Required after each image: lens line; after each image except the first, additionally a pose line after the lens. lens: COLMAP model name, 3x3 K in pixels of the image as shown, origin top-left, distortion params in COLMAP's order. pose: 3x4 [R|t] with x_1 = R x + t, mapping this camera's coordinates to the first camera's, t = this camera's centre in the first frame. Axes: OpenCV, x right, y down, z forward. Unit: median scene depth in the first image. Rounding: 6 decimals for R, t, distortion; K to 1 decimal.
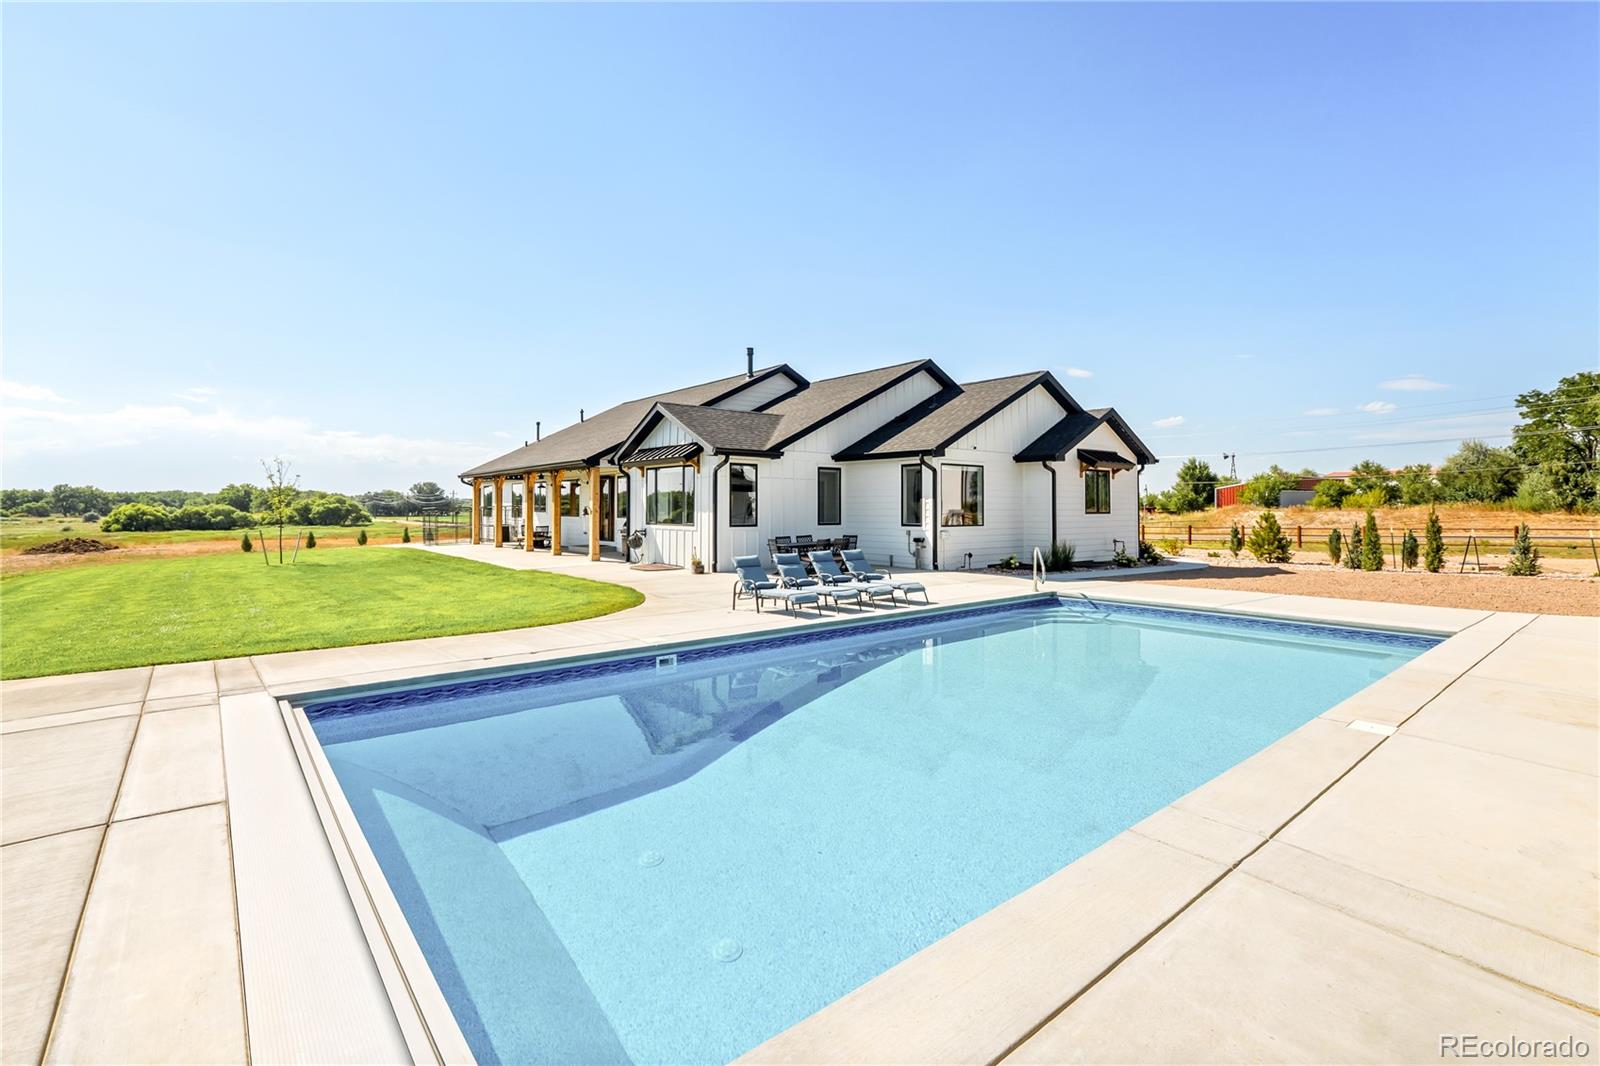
lens RADIAL K [[712.2, 0, 788.9], [0, 712.2, 525.4], [0, 0, 1]] dist [-0.000023, -0.000239]
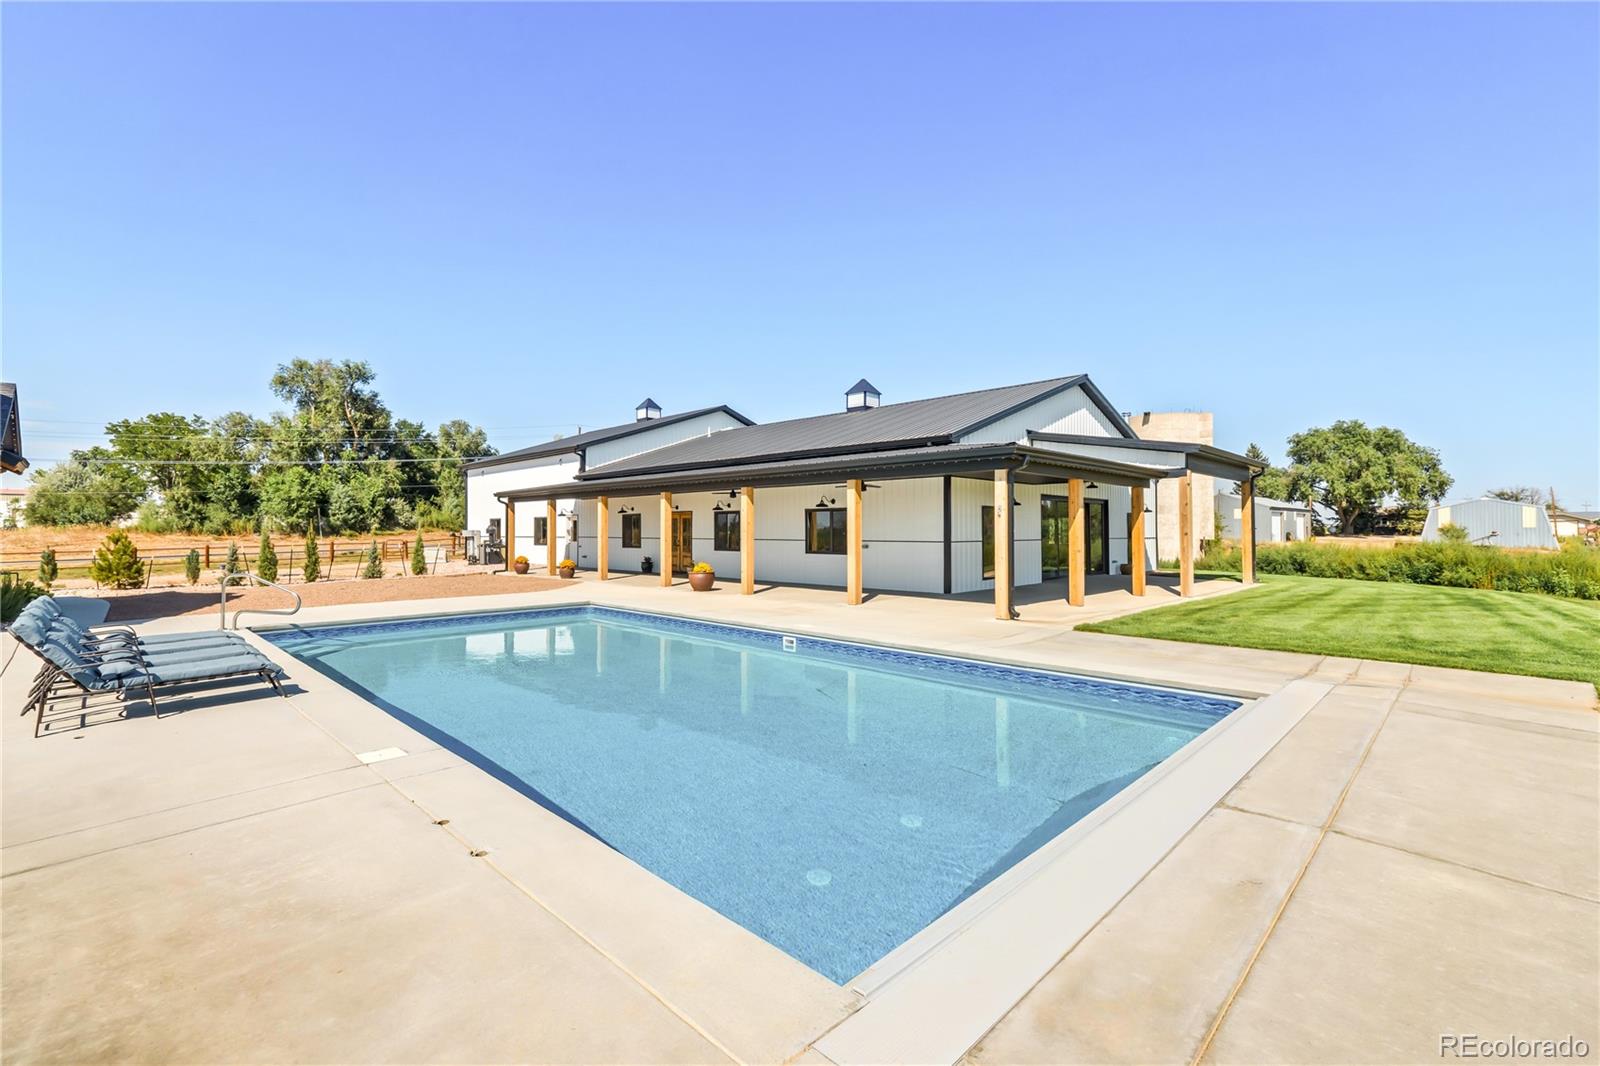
lens RADIAL K [[712.2, 0, 788.7], [0, 712.2, 529.5], [0, 0, 1]] dist [-0.000023, -0.000239]
pose [[-0.104679, 0.002502, 0.994503, -0.155454], [0.026303, 0.999654, 0.000253, -0.000206], [-0.994158, 0.026185, -0.104709, 0.153463]]
